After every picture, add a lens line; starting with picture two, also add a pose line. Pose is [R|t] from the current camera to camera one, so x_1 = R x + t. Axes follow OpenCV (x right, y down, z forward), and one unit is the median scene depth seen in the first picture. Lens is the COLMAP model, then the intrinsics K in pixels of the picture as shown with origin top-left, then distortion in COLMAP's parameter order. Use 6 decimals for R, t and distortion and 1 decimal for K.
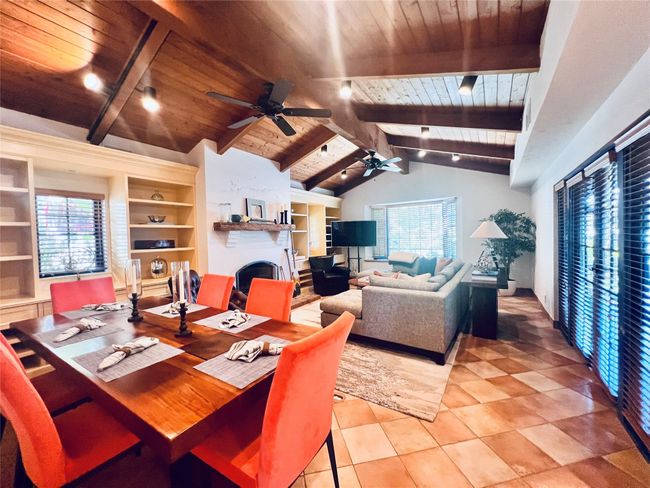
lens RADIAL K [[261.3, 0, 325.0], [0, 261.3, 244.0], [0, 0, 1]] dist [-0.000447, 0.000170]
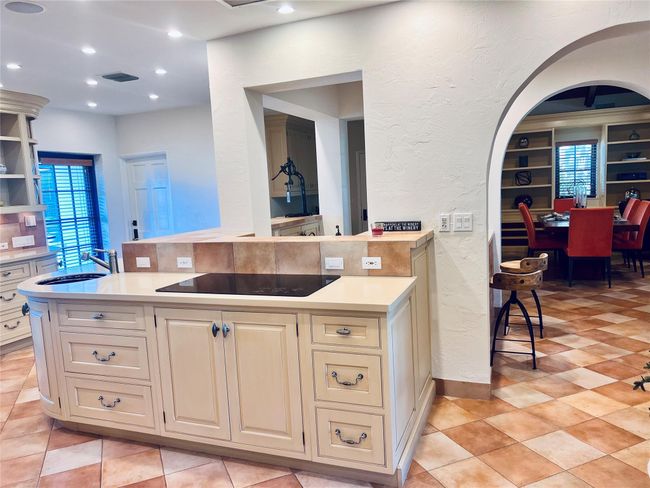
lens RADIAL K [[485.5, 0, 323.8], [0, 485.5, 249.2], [0, 0, 1]] dist [0.071472, -0.080962]
pose [[0.203236, 0.137601, -0.969413, 1.392934], [0.019615, 0.989305, 0.144537, -0.024743], [0.978933, -0.048390, 0.198364, -0.898481]]
